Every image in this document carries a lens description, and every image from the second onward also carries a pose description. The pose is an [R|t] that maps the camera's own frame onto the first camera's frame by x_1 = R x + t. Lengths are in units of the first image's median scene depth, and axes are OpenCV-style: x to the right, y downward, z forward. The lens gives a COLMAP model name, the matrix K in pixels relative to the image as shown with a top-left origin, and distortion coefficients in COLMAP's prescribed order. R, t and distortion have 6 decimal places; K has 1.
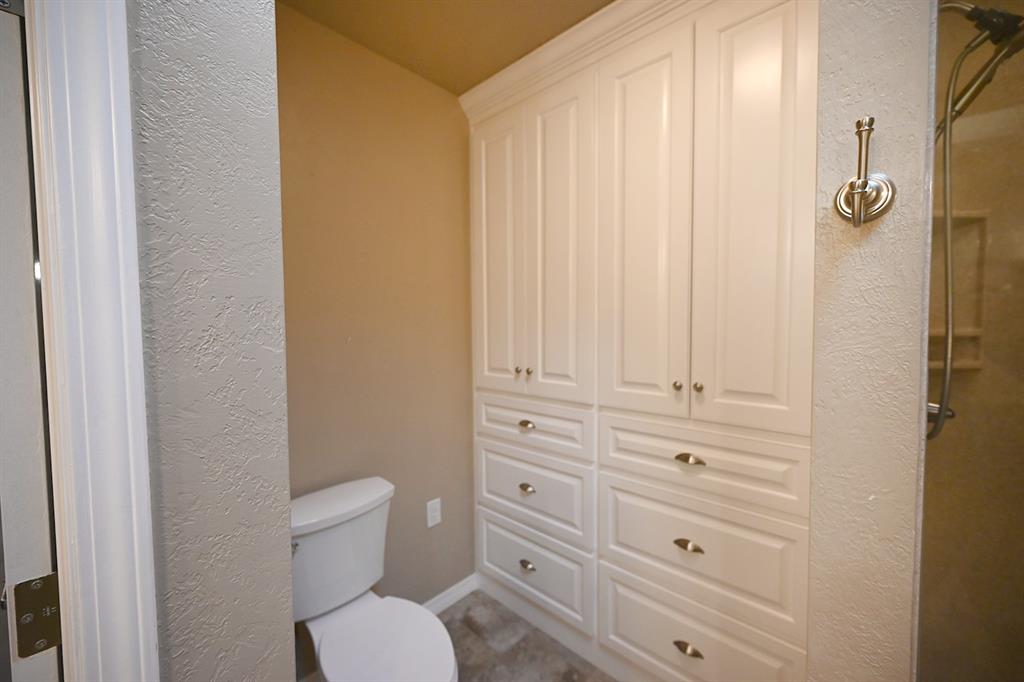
lens RADIAL K [[401.0, 0, 511.5], [0, 401.0, 342.6], [0, 0, 1]] dist [-0.000114, 0.000127]
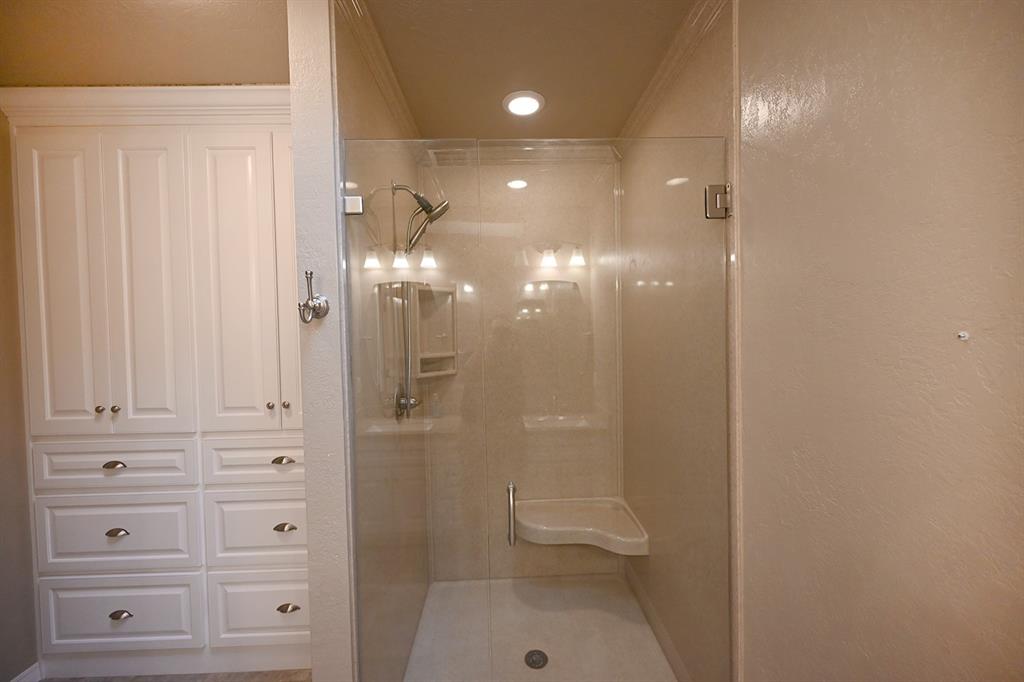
lens RADIAL K [[401.0, 0, 513.5], [0, 401.0, 339.0], [0, 0, 1]] dist [-0.000114, 0.000127]
pose [[0.714196, -0.023675, 0.699545, 0.062973], [0.044656, 0.998933, -0.011783, -0.046661], [-0.698520, 0.039654, 0.714491, -0.392424]]
